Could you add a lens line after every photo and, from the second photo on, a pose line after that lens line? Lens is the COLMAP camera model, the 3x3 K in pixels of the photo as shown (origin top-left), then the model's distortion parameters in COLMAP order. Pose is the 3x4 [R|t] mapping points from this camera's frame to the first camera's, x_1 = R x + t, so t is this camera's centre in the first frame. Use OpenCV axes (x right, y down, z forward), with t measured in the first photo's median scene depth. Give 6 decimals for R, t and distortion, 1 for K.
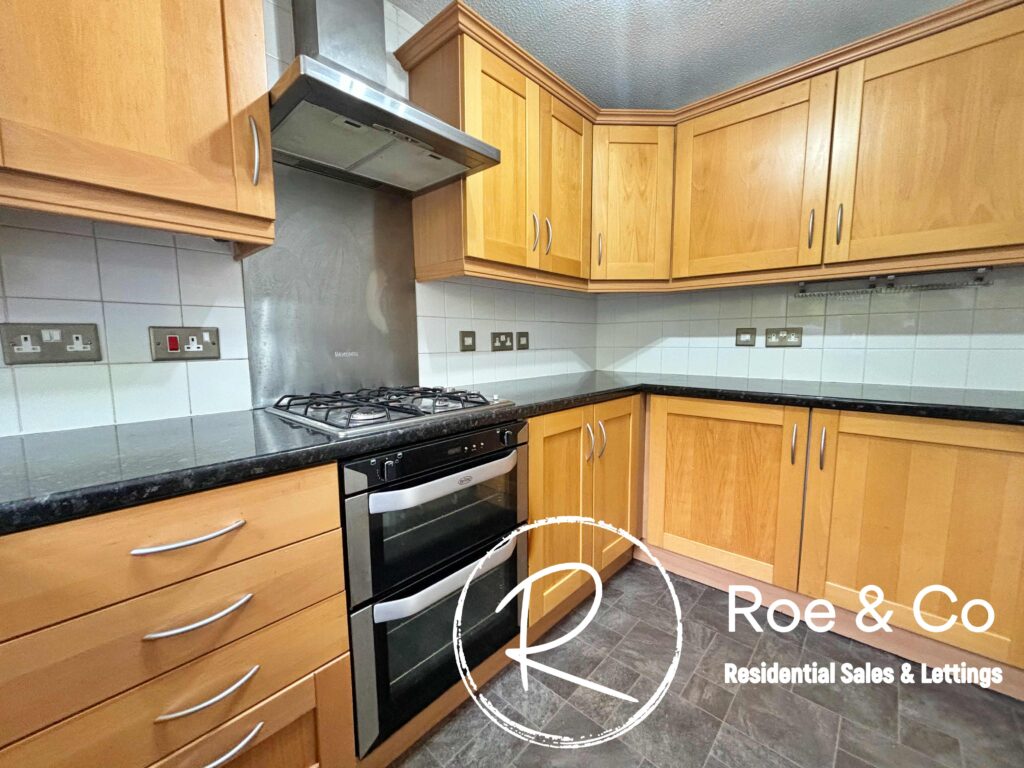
lens RADIAL K [[410.2, 0, 530.3], [0, 410.2, 384.6], [0, 0, 1]] dist [-0.005546, -0.000269]
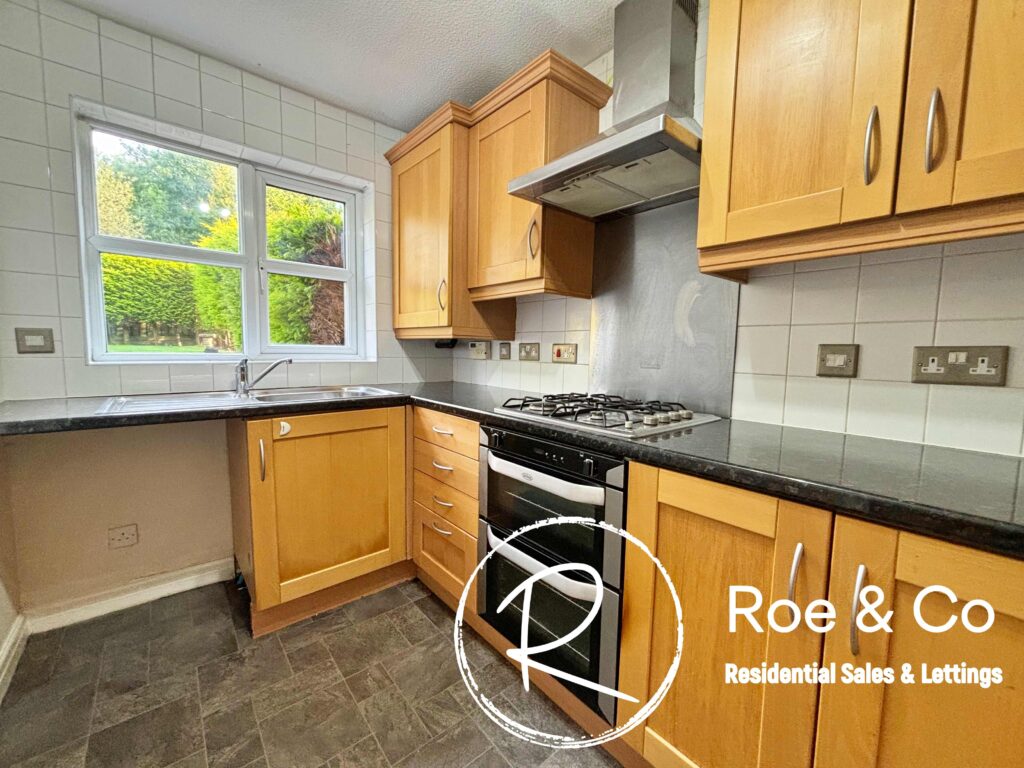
lens RADIAL K [[410.2, 0, 516.4], [0, 410.2, 387.3], [0, 0, 1]] dist [-0.005546, -0.000269]
pose [[-0.169248, 0.083330, -0.982044, 0.669447], [-0.132530, 0.985445, 0.106459, -0.087237], [0.976622, 0.148168, -0.155741, 0.808186]]
